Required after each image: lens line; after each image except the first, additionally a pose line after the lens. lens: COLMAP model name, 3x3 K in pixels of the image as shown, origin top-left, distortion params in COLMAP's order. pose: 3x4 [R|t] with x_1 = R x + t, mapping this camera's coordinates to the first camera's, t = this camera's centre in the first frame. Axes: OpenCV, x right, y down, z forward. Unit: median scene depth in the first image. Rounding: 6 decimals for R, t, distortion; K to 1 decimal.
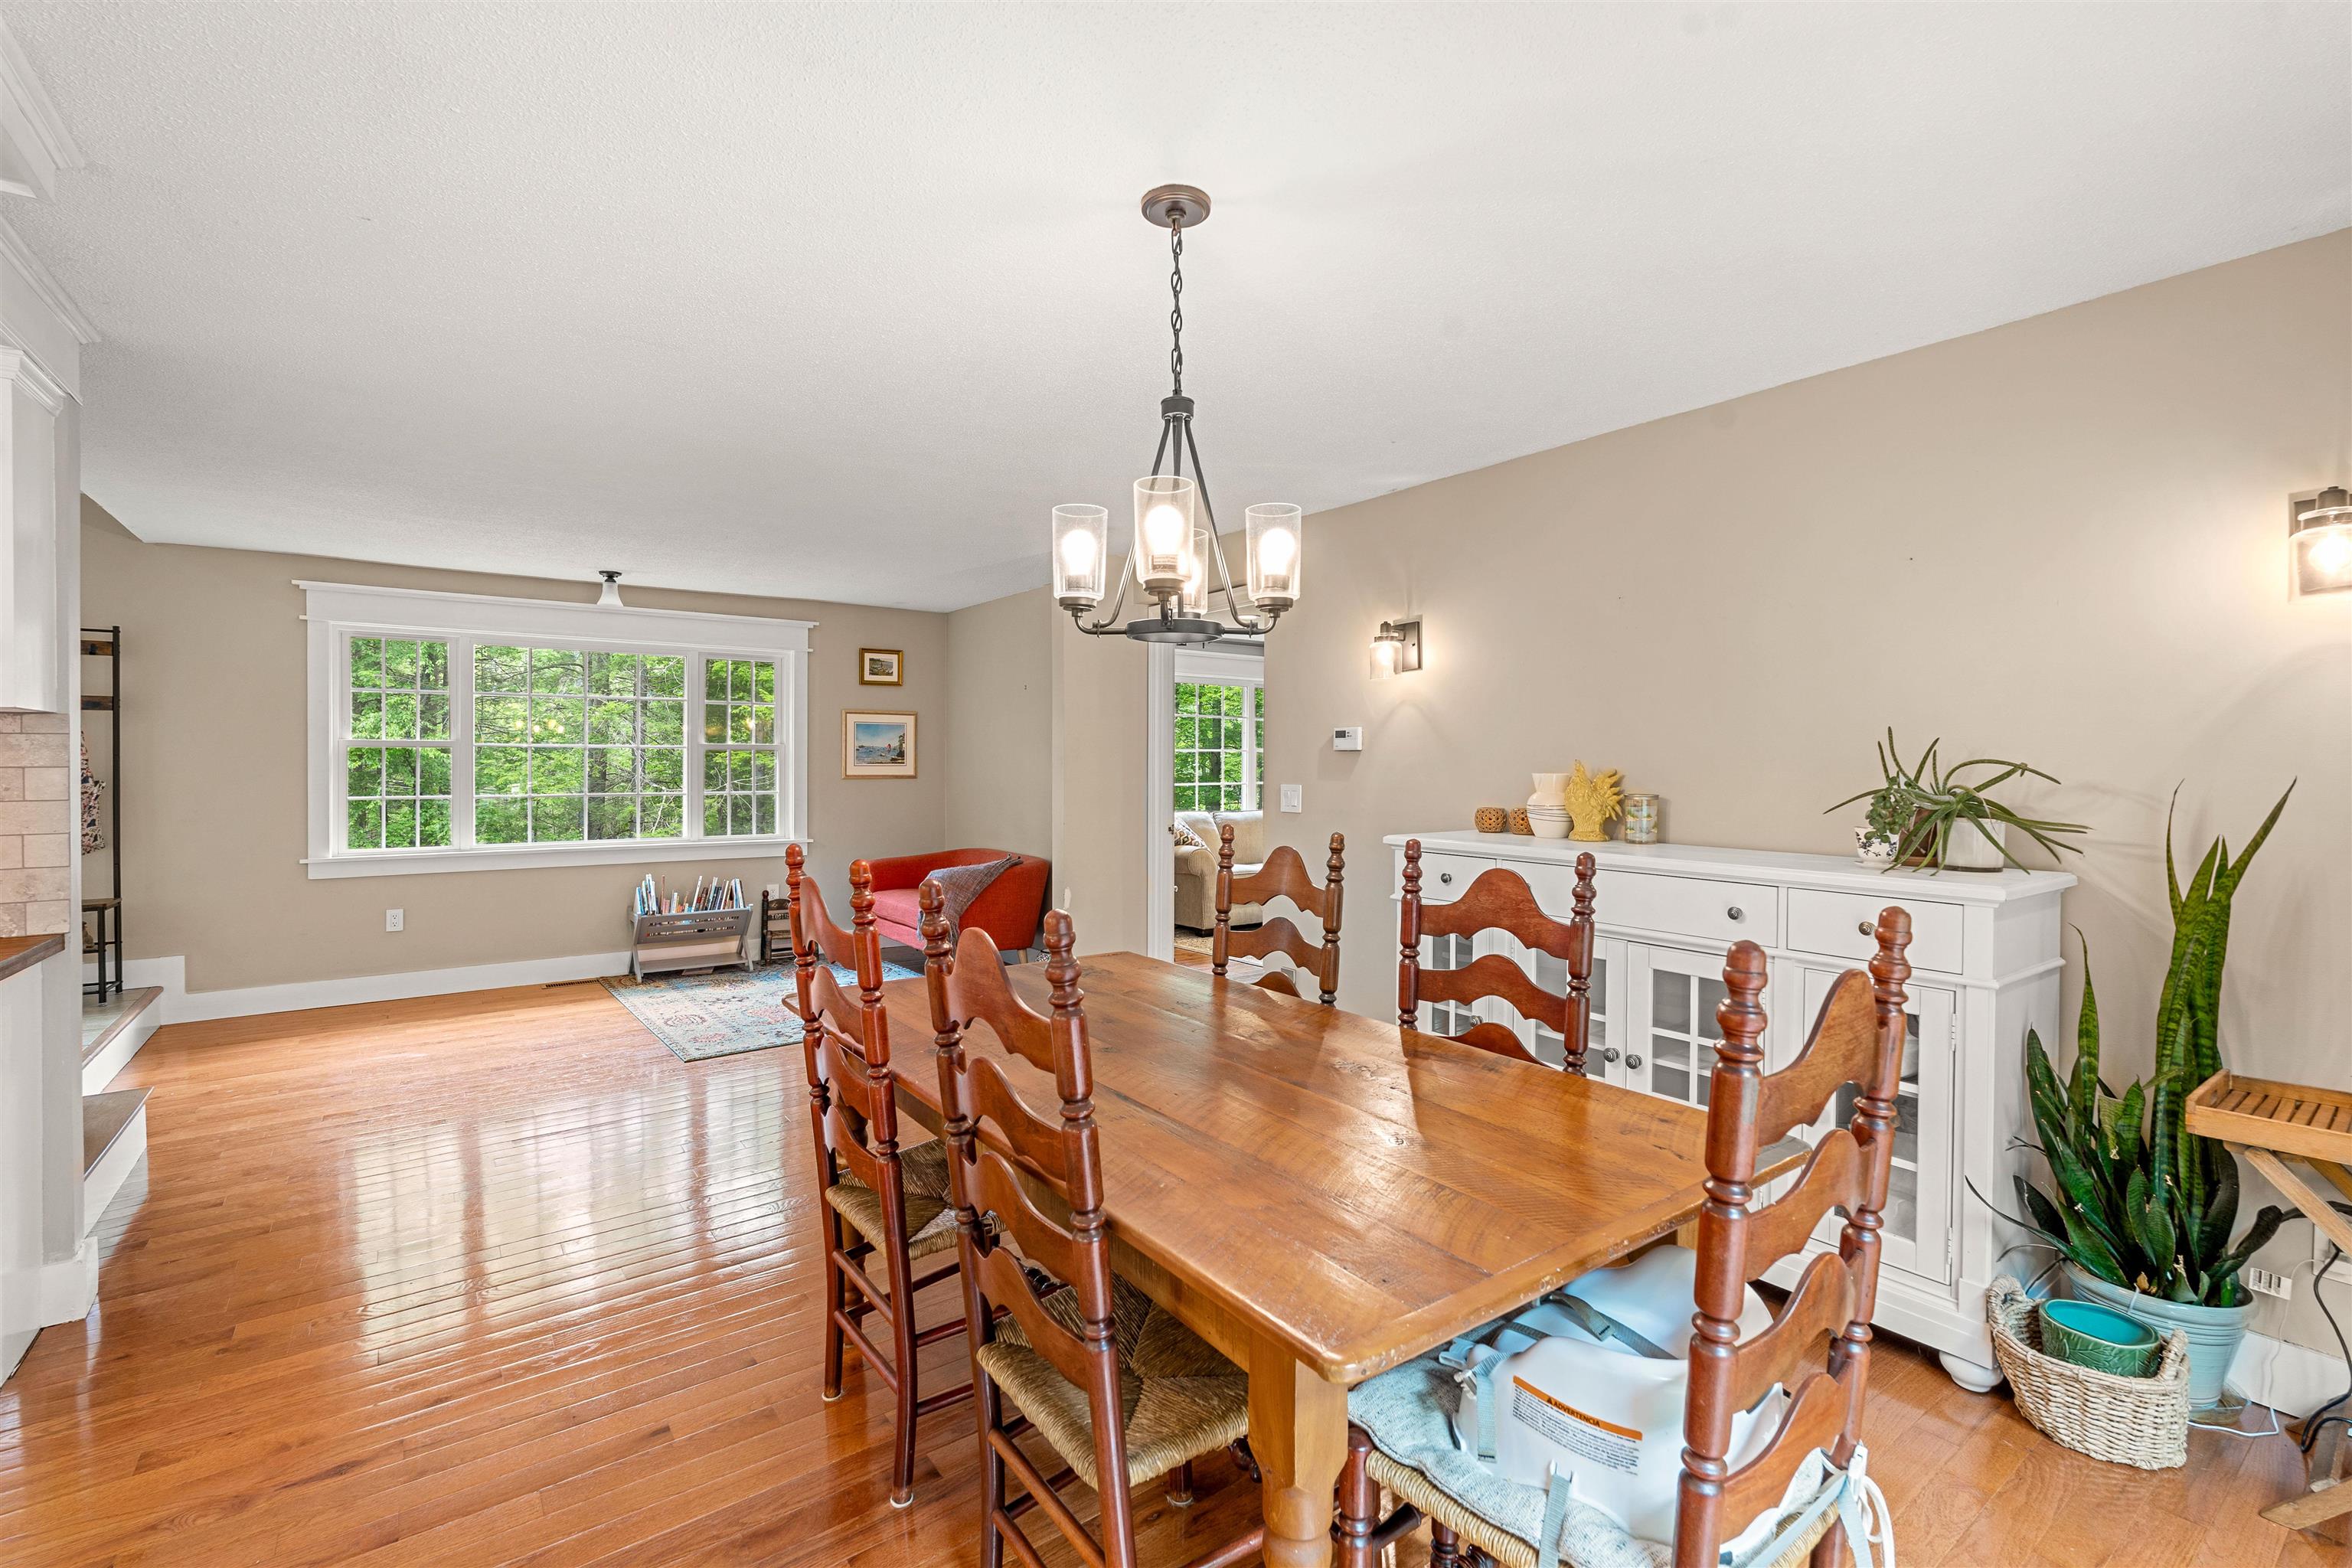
lens RADIAL K [[1044.7, 0, 1177.2], [0, 1044.7, 772.3], [0, 0, 1]] dist [-0.001750, 0.000094]
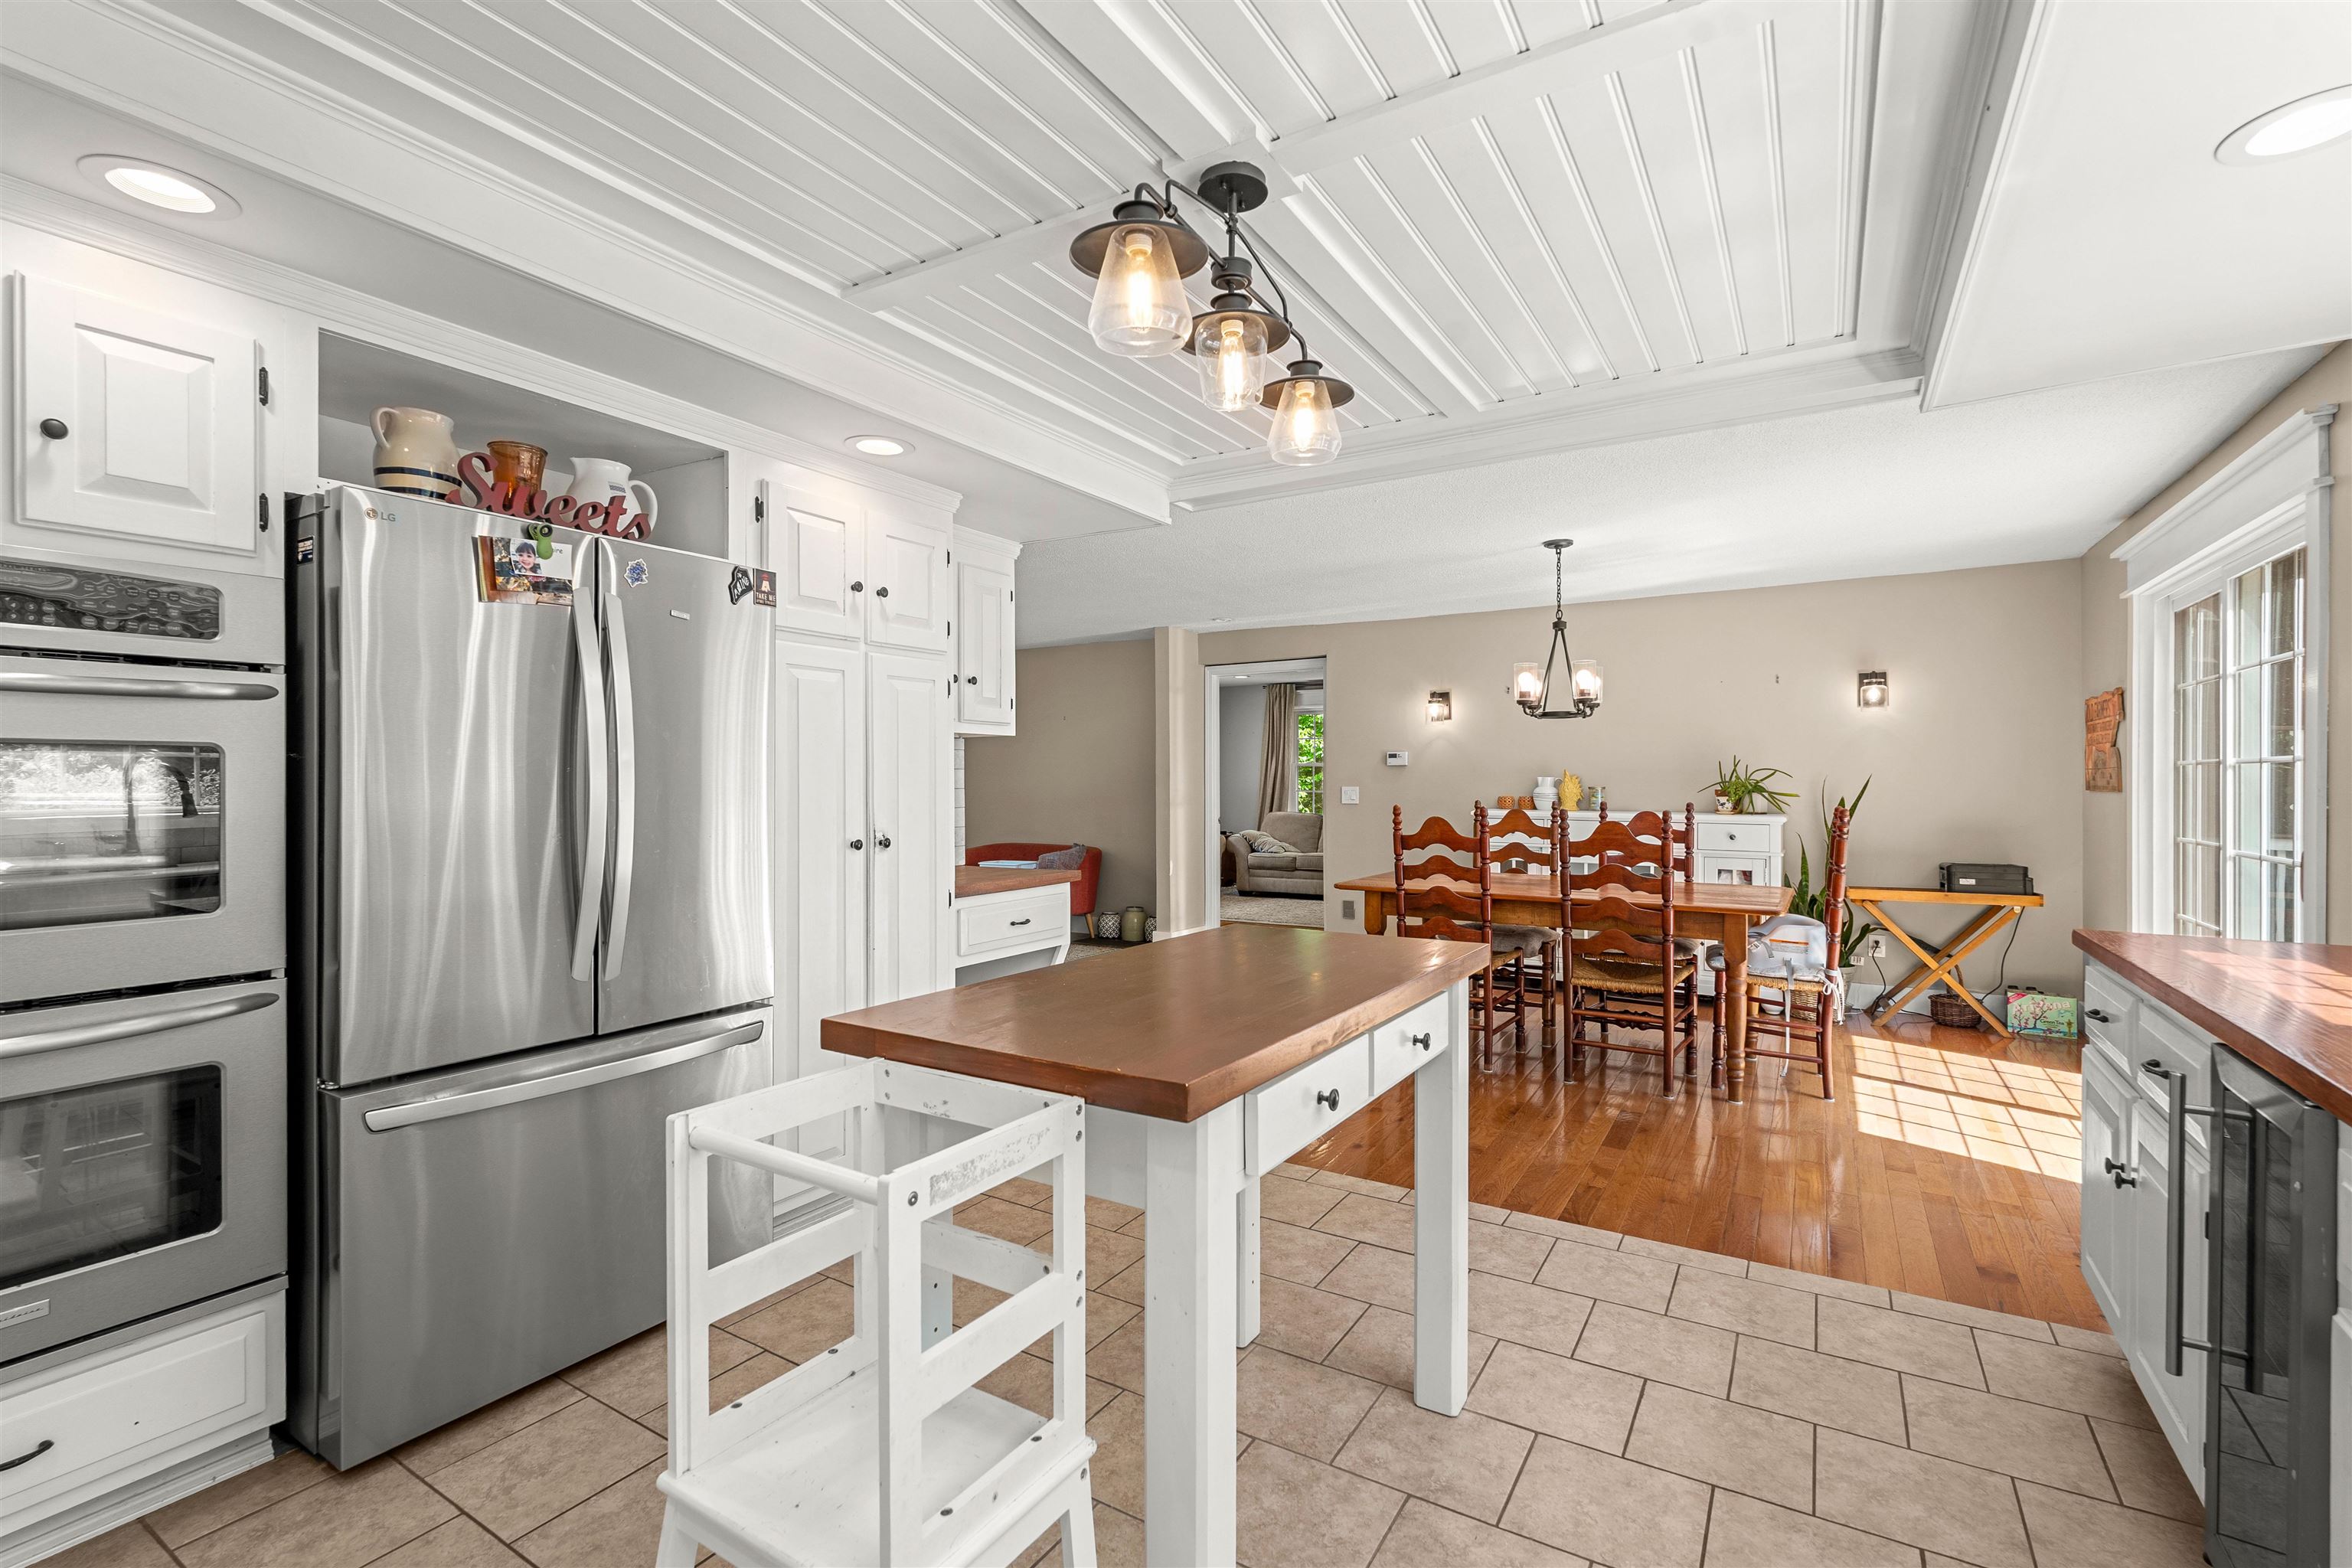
lens RADIAL K [[1047.0, 0, 1173.7], [0, 1047.0, 780.1], [0, 0, 1]] dist [0.000809, -0.000195]
pose [[0.928144, 0.000606, 0.372221, -0.740481], [0.003452, 0.999942, -0.010234, 0.017657], [-0.372205, 0.010783, 0.928088, -0.402603]]
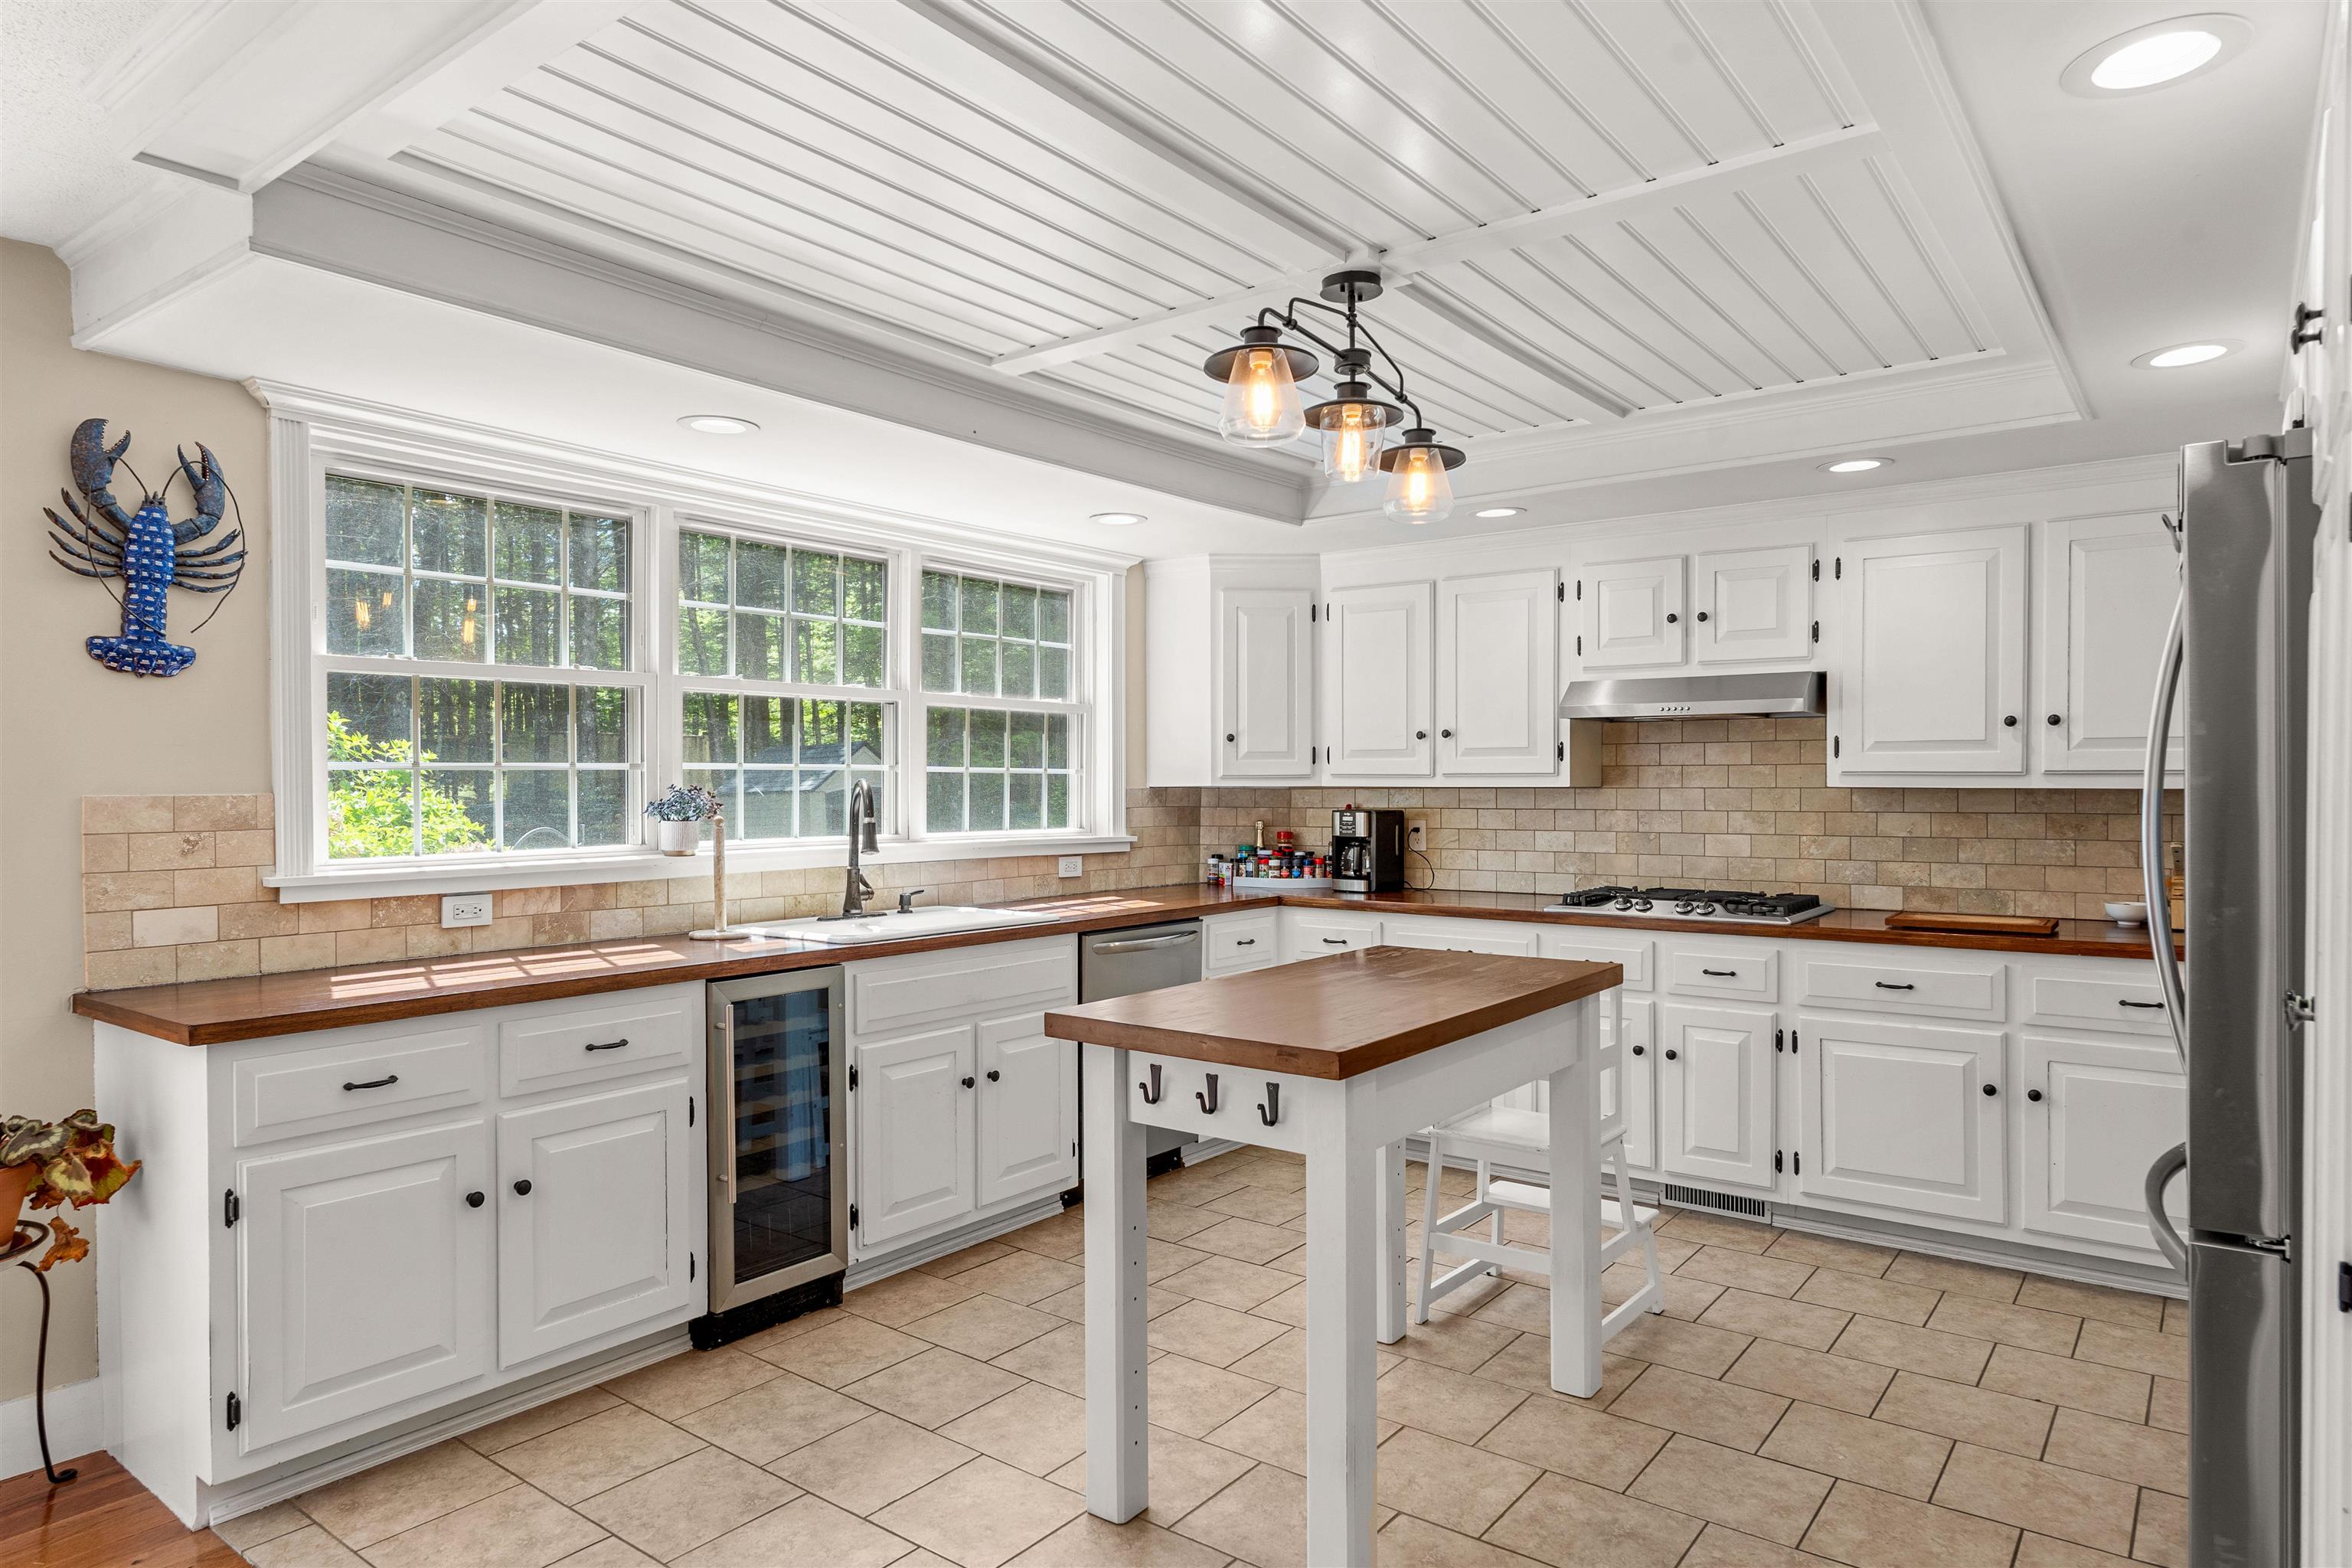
lens RADIAL K [[1389.4, 0, 1182.5], [0, 1389.4, 788.3], [0, 0, 1]] dist [-0.000115, -0.002011]
pose [[-0.958495, 0.004337, -0.285077, -0.323840], [-0.001580, 0.999788, 0.020525, -0.009488], [0.285105, 0.020124, -0.958285, 0.517715]]
